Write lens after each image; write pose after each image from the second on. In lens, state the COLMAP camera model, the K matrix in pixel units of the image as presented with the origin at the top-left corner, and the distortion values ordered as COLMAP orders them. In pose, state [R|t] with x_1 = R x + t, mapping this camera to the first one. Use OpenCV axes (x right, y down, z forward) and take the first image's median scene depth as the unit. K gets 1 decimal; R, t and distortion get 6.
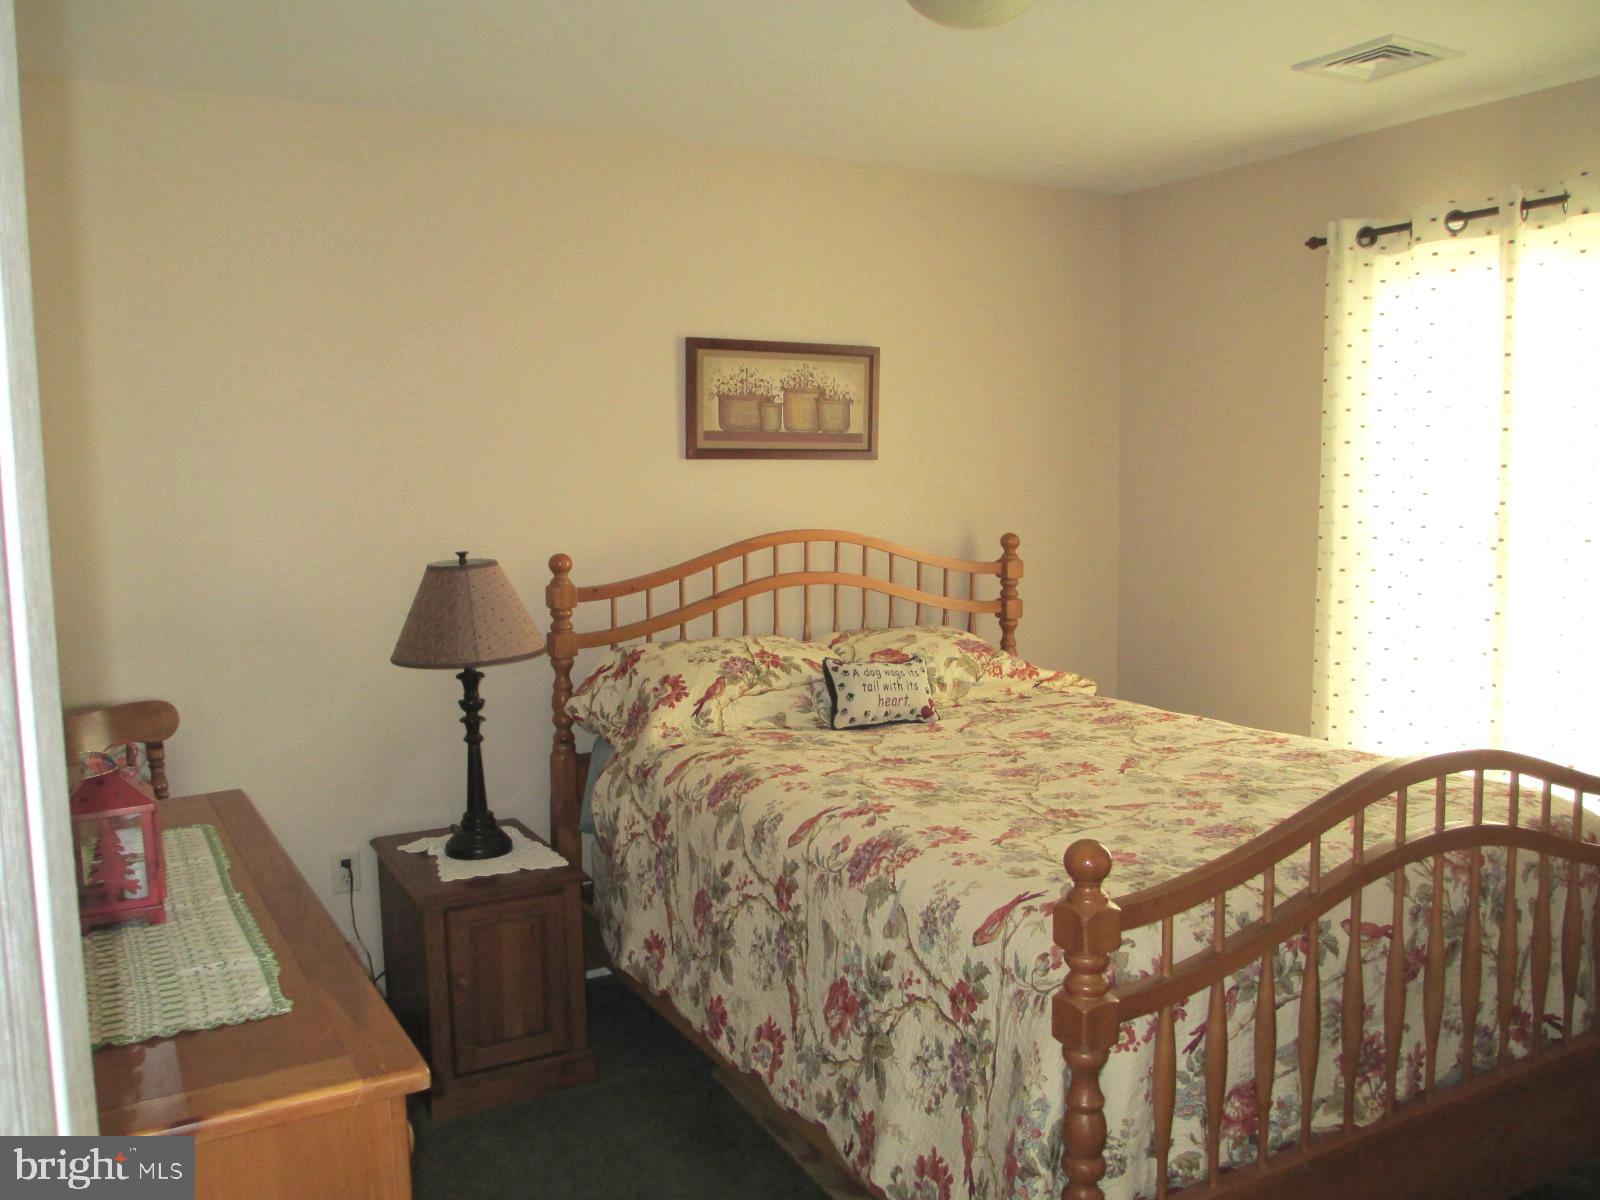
lens RADIAL K [[1332.0, 0, 804.6], [0, 1332.0, 598.3], [0, 0, 1]] dist [-0.071394, 0.029761]
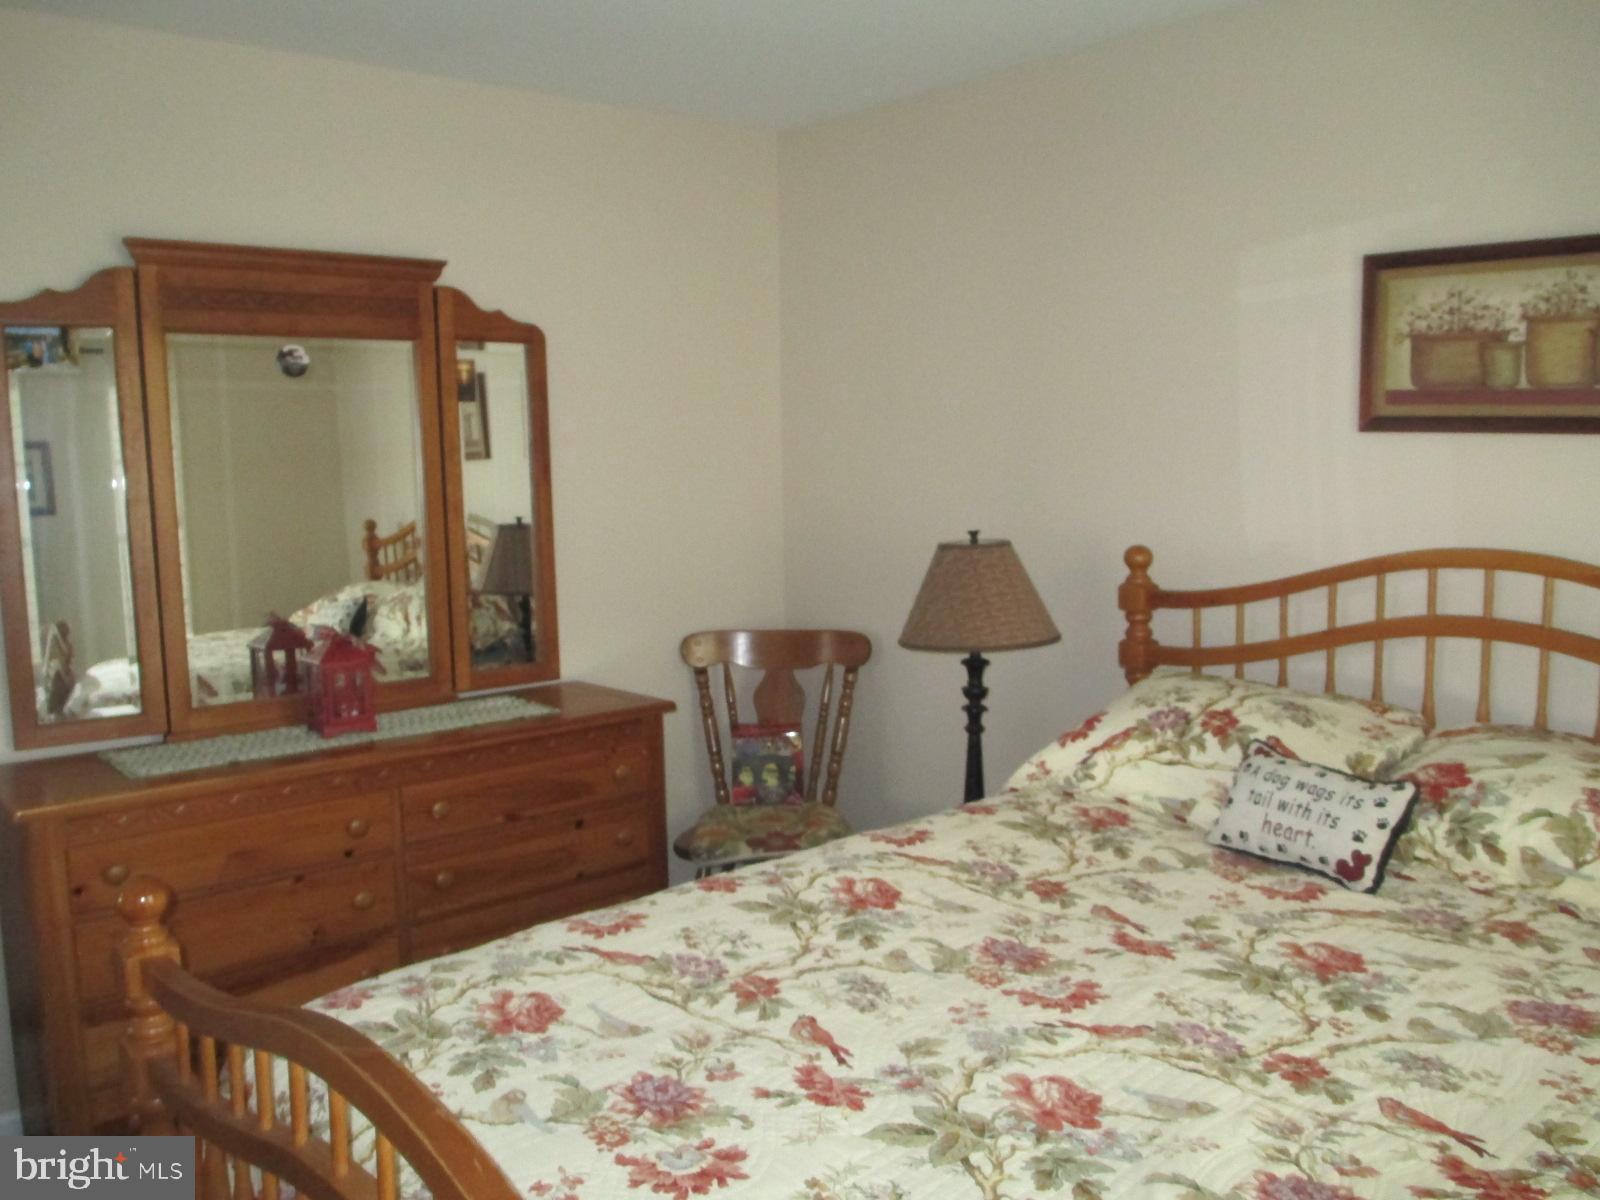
lens RADIAL K [[1332.0, 0, 805.2], [0, 1332.0, 600.5], [0, 0, 1]] dist [-0.071394, 0.029761]
pose [[0.179609, 0.130289, -0.975072, 0.559087], [-0.089417, 0.989250, 0.115712, -0.072993], [0.979666, 0.066405, 0.189329, 0.606611]]
